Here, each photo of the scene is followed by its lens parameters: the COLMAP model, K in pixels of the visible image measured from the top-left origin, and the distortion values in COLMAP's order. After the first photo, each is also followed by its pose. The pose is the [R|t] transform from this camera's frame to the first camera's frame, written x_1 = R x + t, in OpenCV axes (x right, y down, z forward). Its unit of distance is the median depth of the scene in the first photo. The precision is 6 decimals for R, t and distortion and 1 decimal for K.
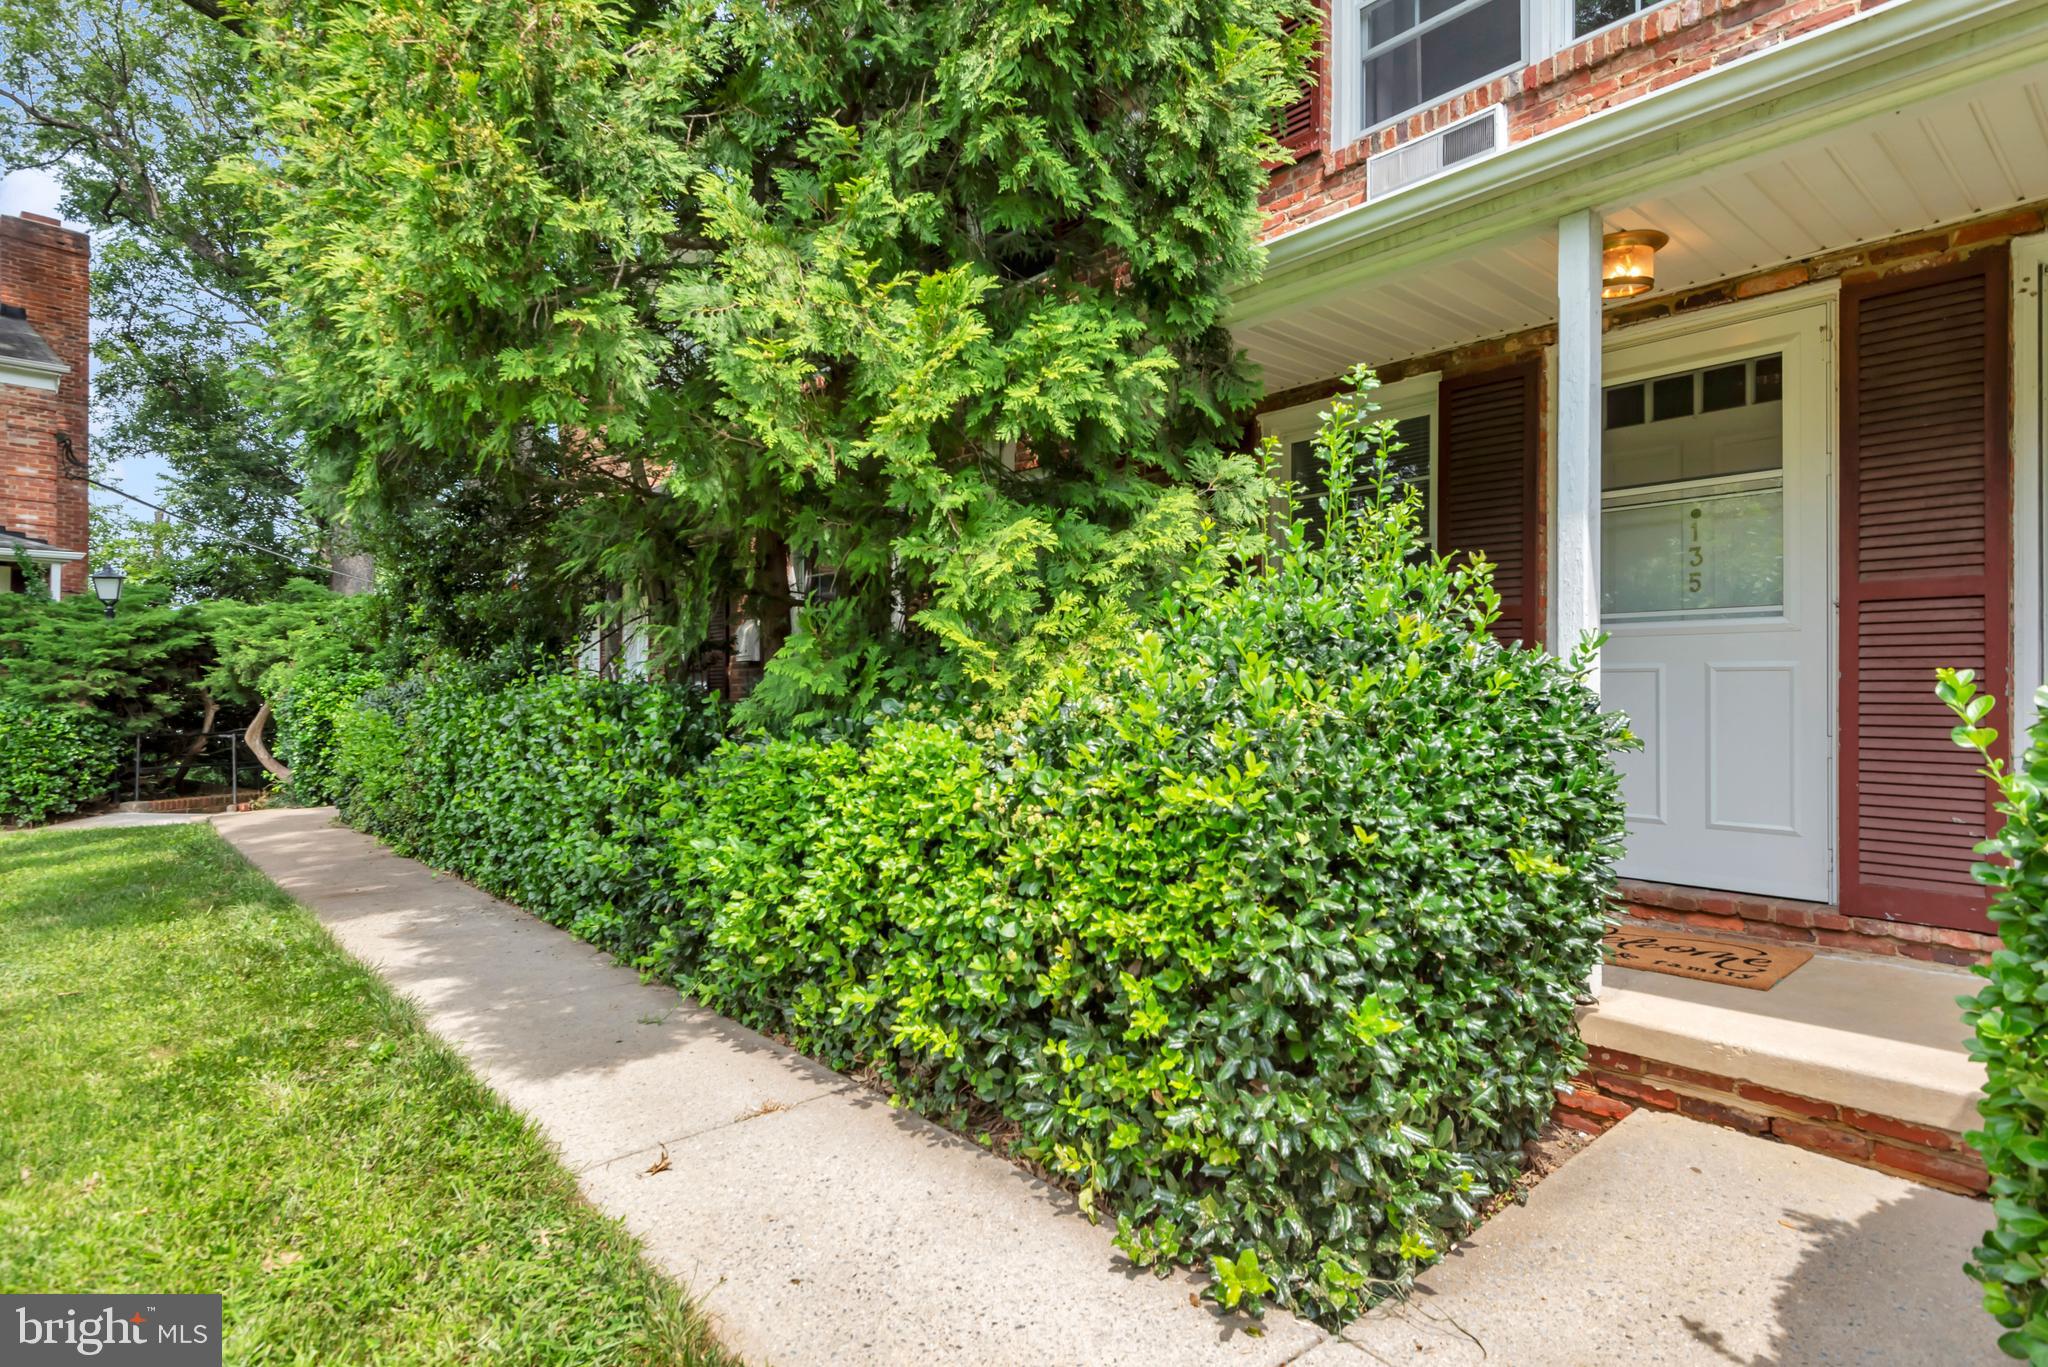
lens RADIAL K [[1041.3, 0, 1011.9], [0, 1041.3, 665.5], [0, 0, 1]] dist [0.048855, -0.033203]
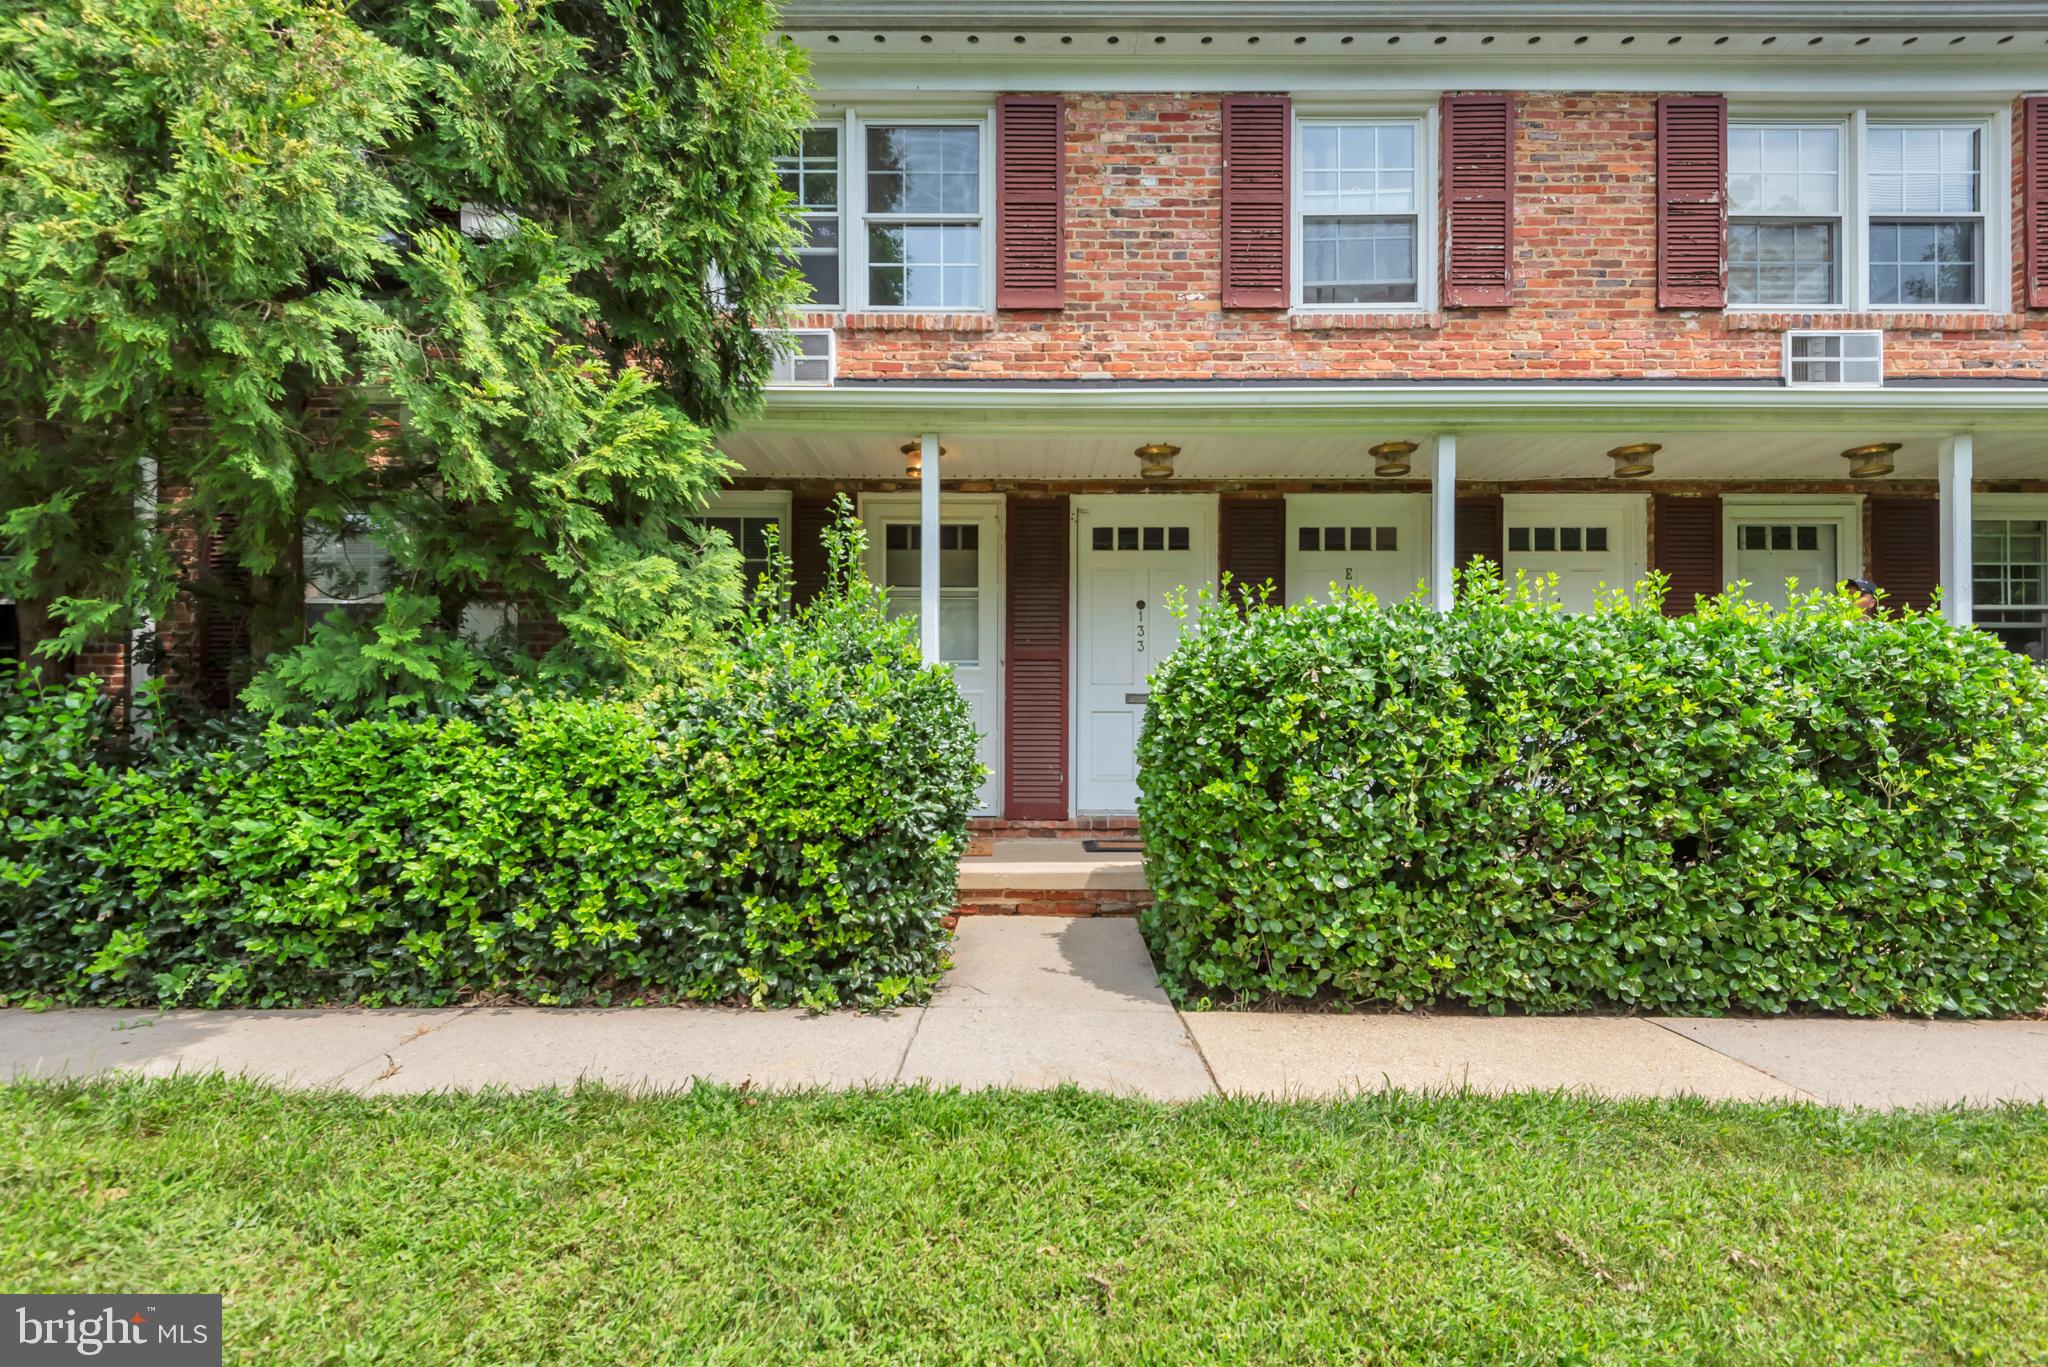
lens RADIAL K [[941.1, 0, 1024.7], [0, 941.1, 665.5], [0, 0, 1]] dist [0.030726, -0.021011]
pose [[0.651581, 0.061903, 0.756049, -0.659986], [-0.022702, 0.997810, -0.062133, 0.077886], [-0.758239, 0.023322, 0.651559, -0.198854]]
